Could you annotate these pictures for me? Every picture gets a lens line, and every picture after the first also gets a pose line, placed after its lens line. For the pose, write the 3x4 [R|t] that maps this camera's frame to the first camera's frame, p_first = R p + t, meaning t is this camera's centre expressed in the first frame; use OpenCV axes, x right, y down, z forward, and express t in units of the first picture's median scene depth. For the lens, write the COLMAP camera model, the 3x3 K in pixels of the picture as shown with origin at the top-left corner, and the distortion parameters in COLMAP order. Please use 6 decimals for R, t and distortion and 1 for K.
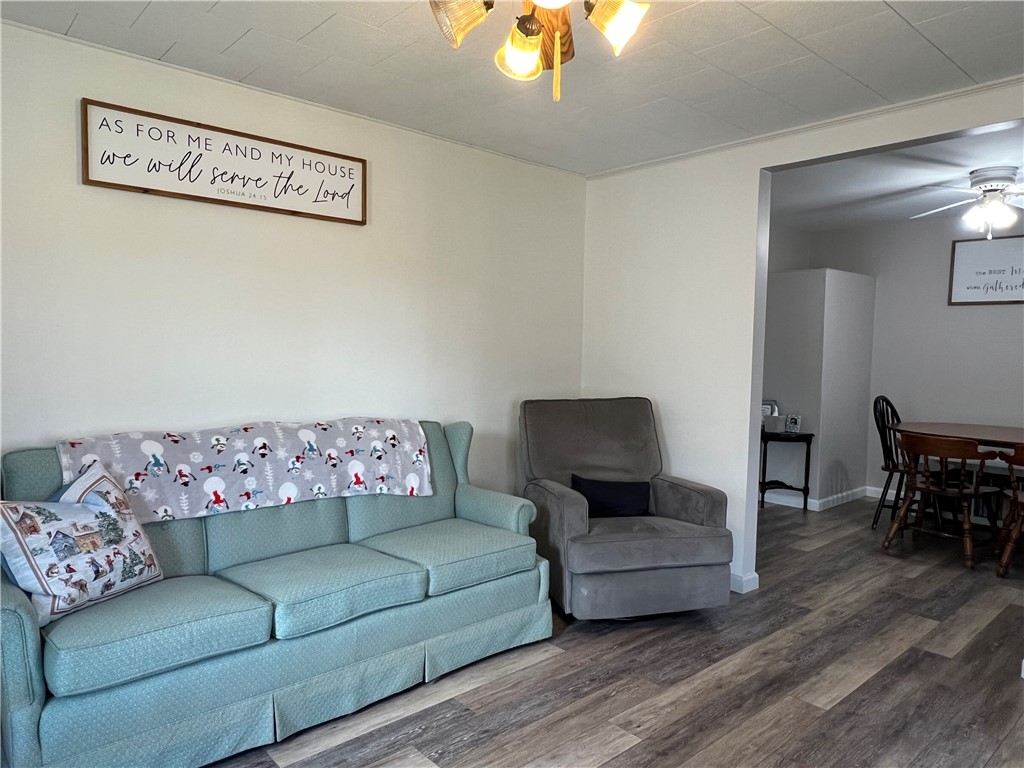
lens RADIAL K [[685.3, 0, 507.2], [0, 685.3, 387.9], [0, 0, 1]] dist [-0.001573, -0.000914]
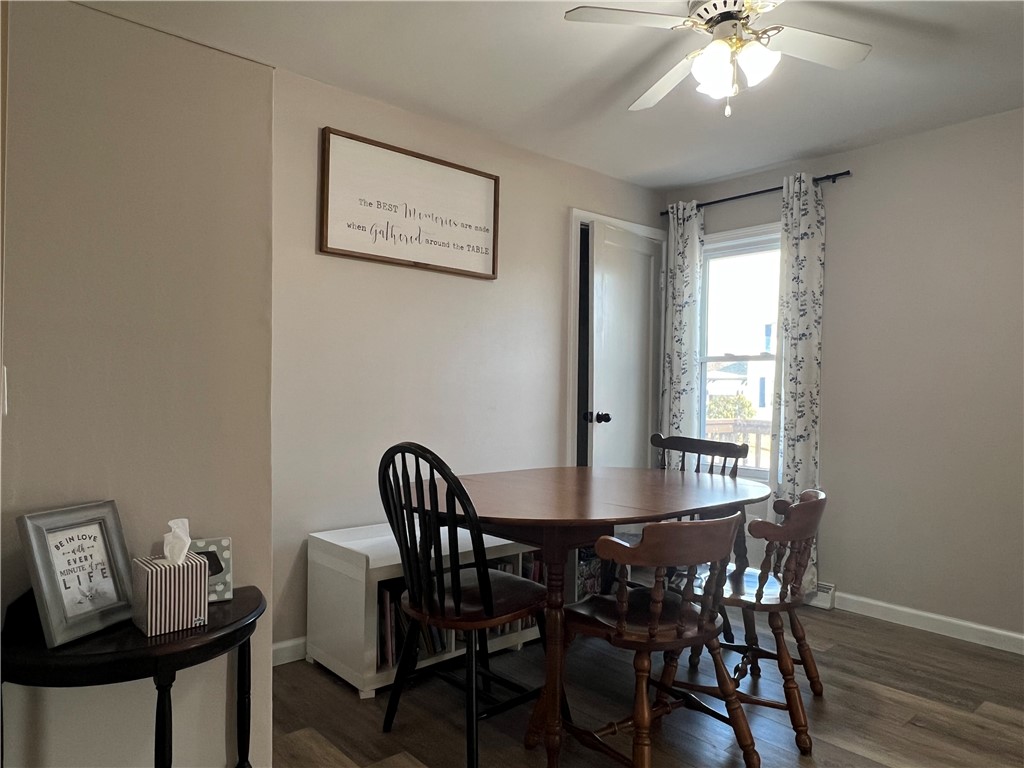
lens RADIAL K [[685.3, 0, 507.1], [0, 685.3, 382.3], [0, 0, 1]] dist [-0.001573, -0.000914]
pose [[0.019989, -0.012388, 0.999723, 0.137115], [0.046711, 0.998843, 0.011443, -0.023731], [-0.998708, 0.046470, 0.020545, 0.867234]]
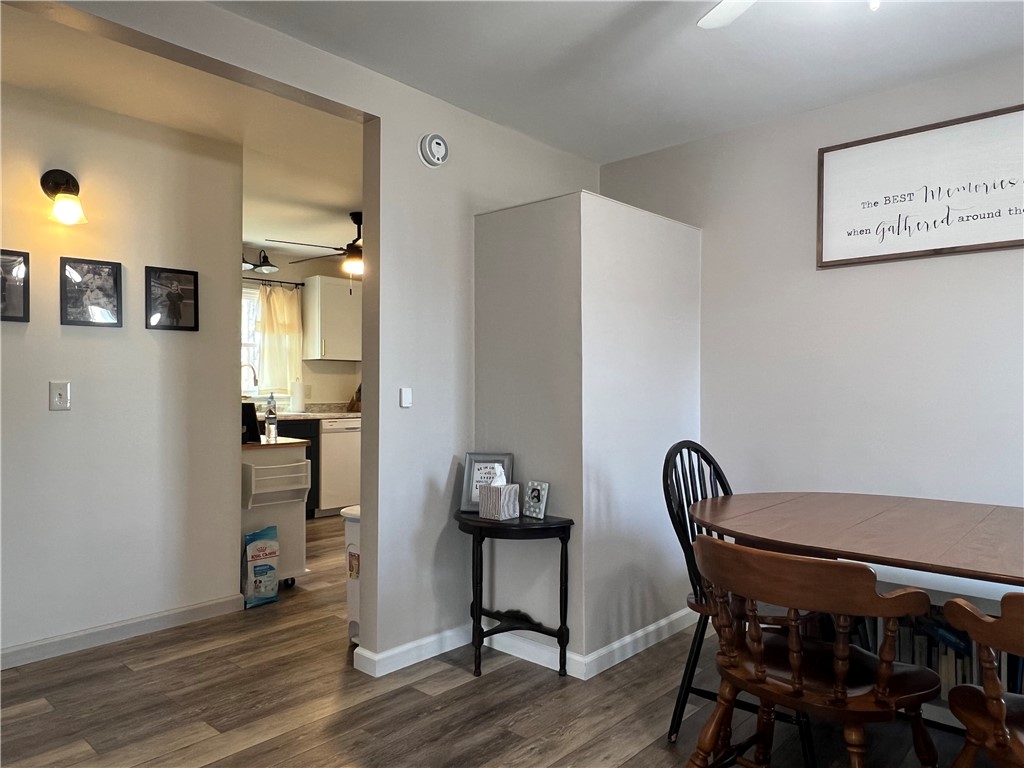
lens RADIAL K [[685.3, 0, 509.2], [0, 685.3, 388.9], [0, 0, 1]] dist [-0.001573, -0.000914]
pose [[0.994364, -0.016606, 0.104711, 0.349128], [0.023374, 0.997693, -0.063742, 0.002893], [-0.103411, 0.065830, 0.992458, 0.502279]]
